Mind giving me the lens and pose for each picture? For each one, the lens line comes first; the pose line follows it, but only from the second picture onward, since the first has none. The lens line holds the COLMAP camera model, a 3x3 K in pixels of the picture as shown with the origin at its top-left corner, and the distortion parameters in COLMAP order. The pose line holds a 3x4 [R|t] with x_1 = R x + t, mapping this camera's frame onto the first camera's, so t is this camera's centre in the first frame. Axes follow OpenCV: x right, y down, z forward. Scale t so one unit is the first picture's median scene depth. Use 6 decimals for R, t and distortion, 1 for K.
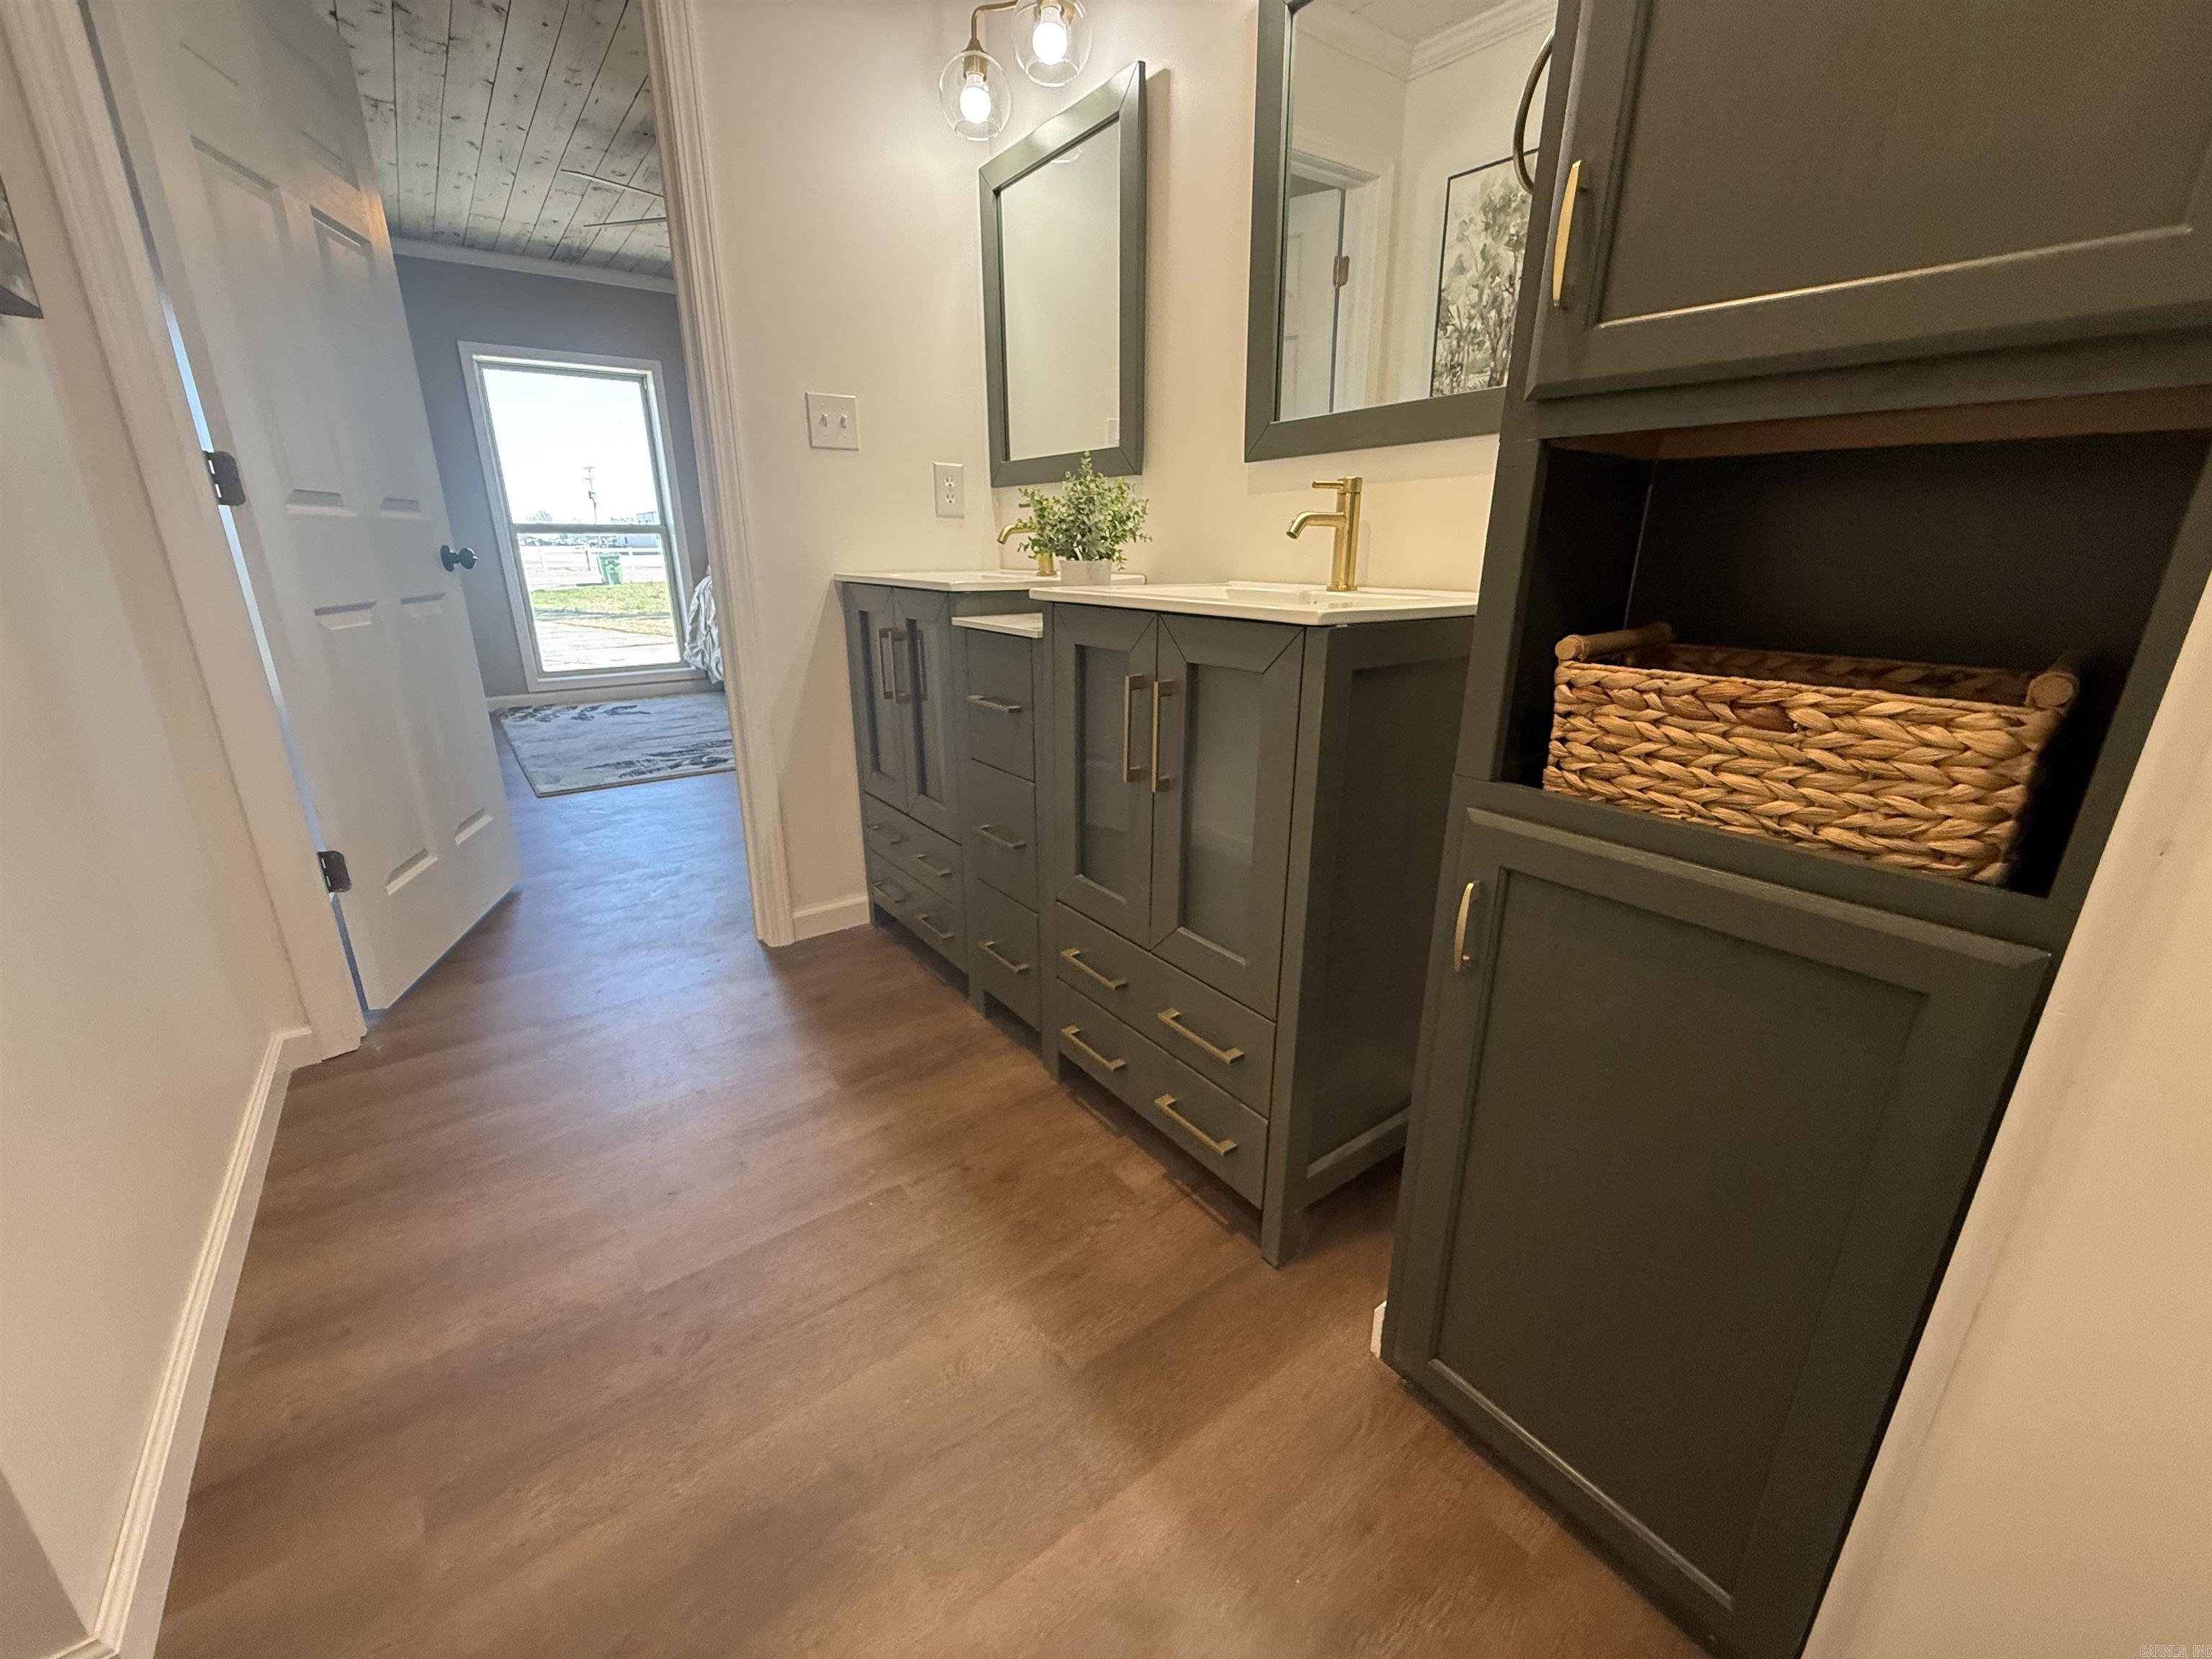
lens RADIAL K [[883.6, 0, 1104.8], [0, 883.6, 813.5], [0, 0, 1]] dist [-0.005562, -0.000210]
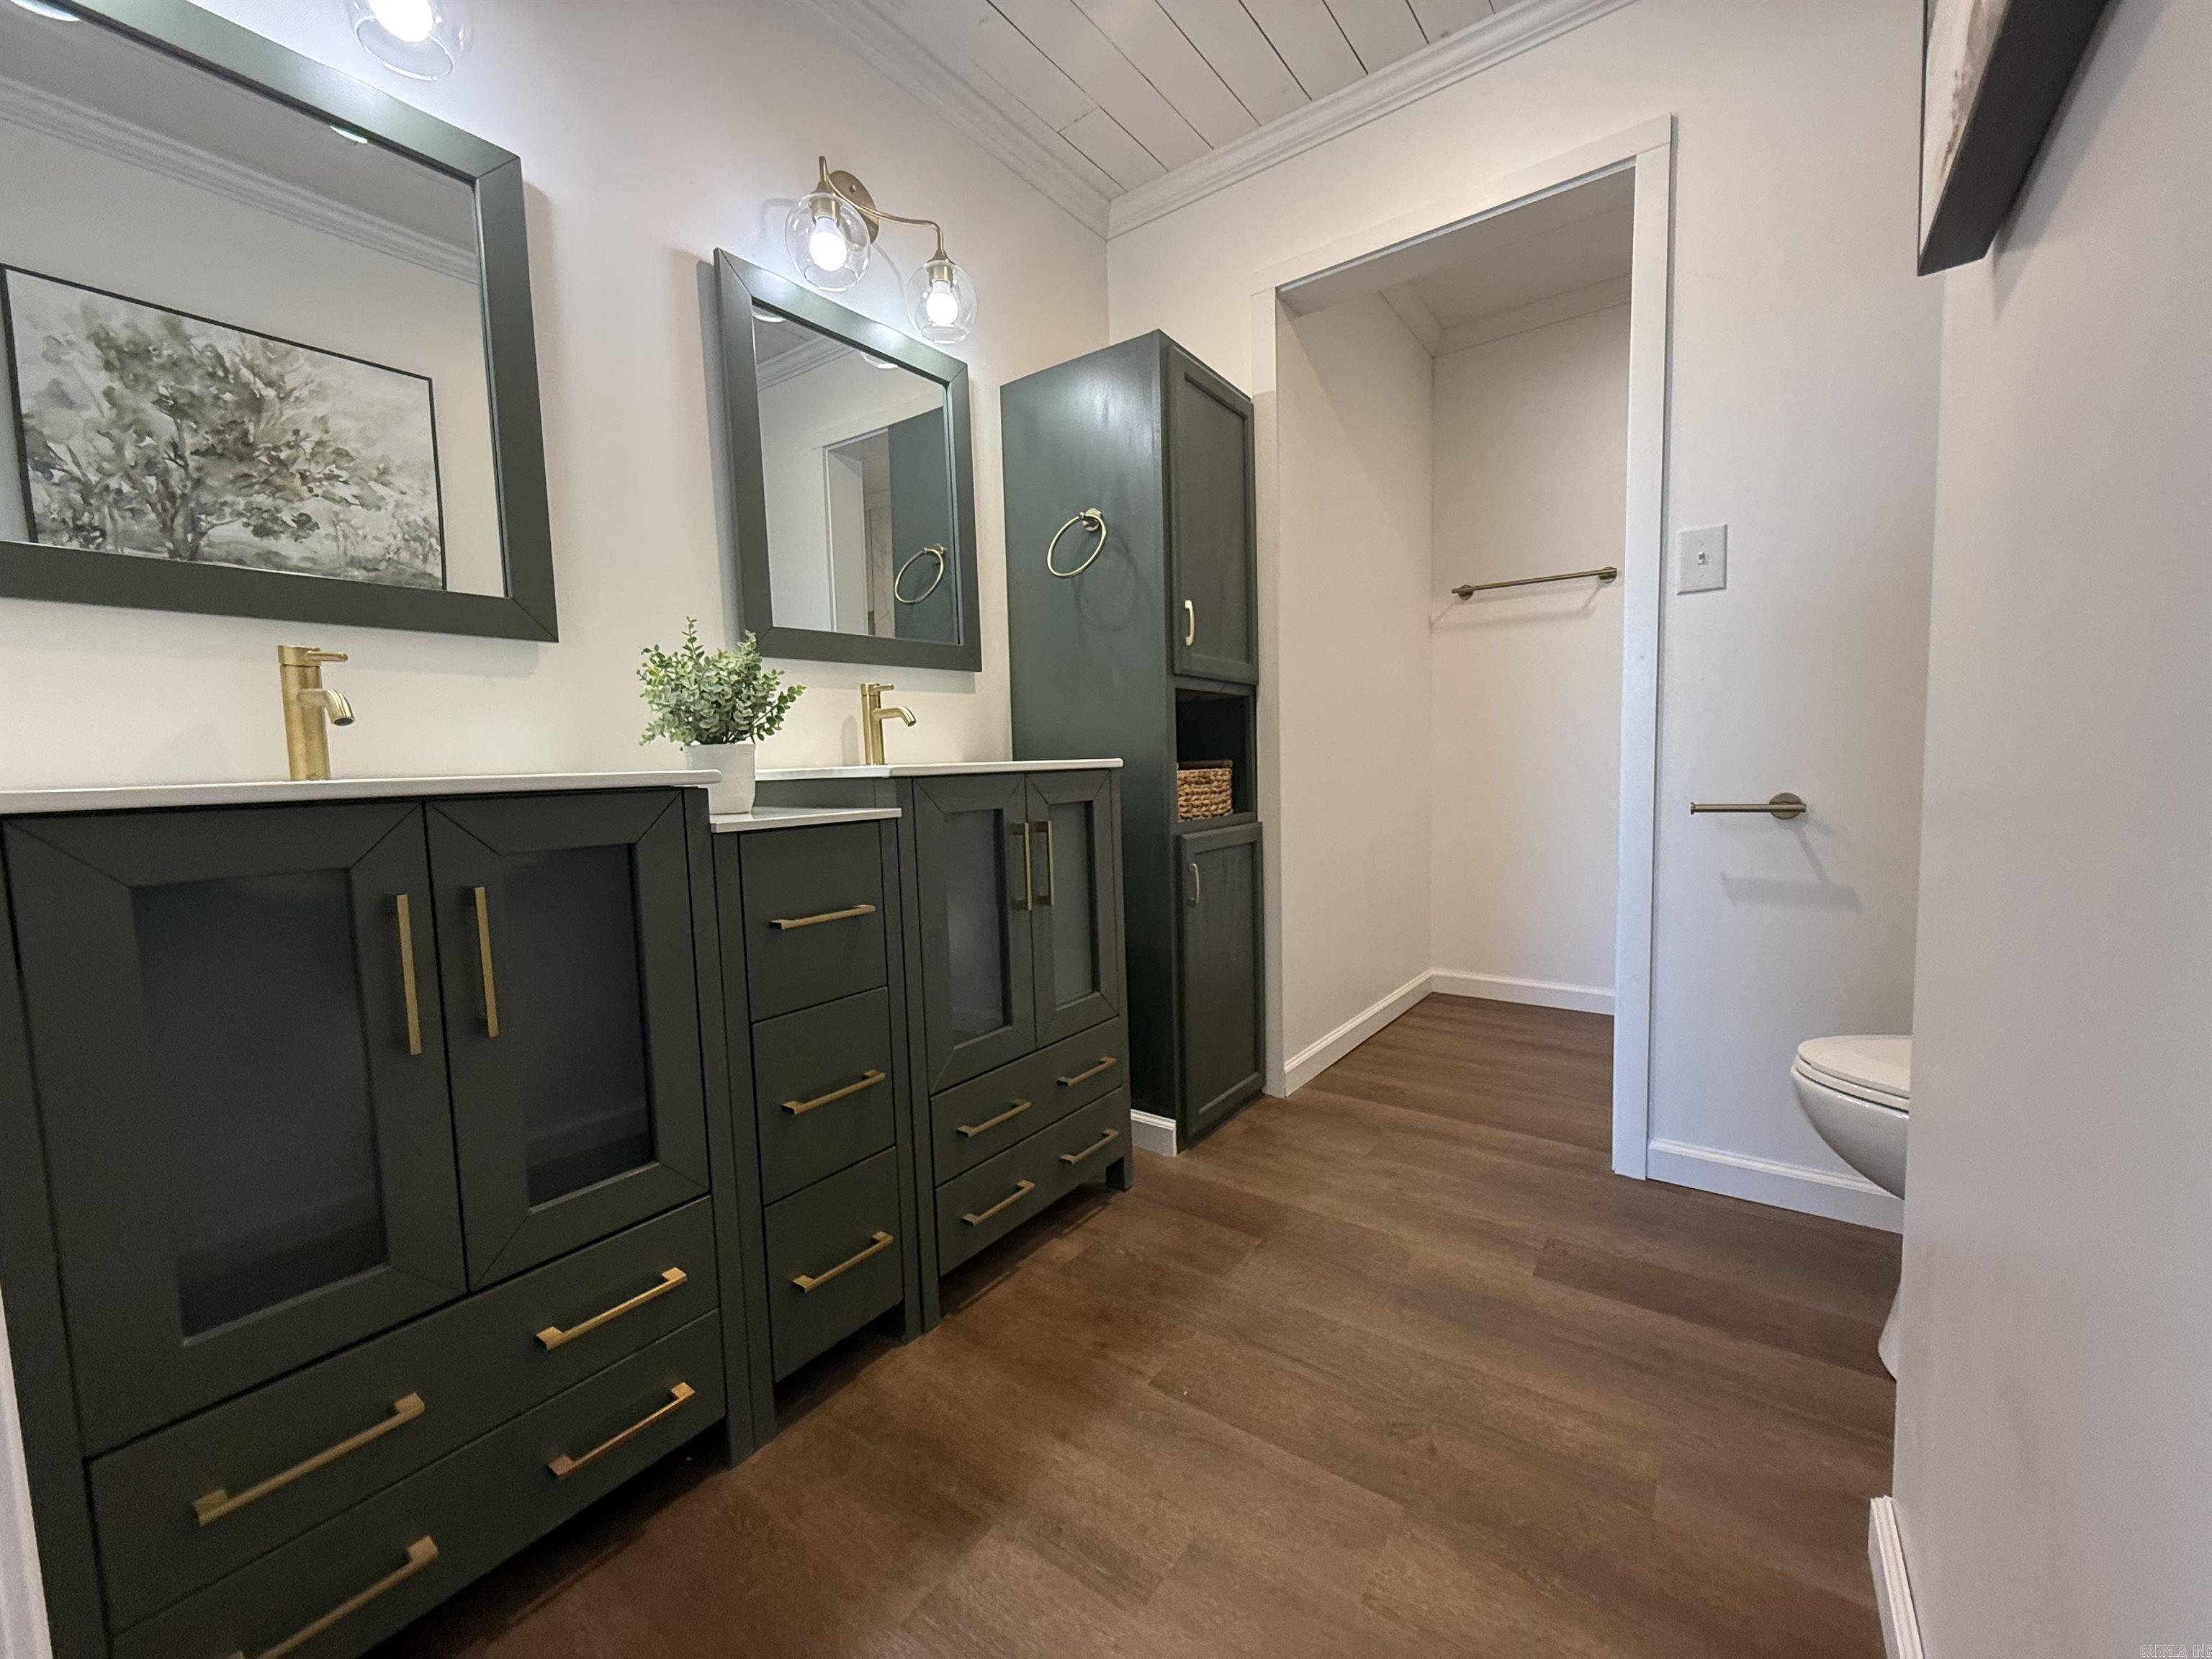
lens RADIAL K [[882.9, 0, 1101.4], [0, 882.9, 827.2], [0, 0, 1]] dist [-0.002775, -0.000051]
pose [[-0.293935, -0.054133, 0.954291, -0.953721], [0.318872, 0.935645, 0.151292, -0.241812], [-0.901068, 0.348766, -0.257757, 0.975563]]
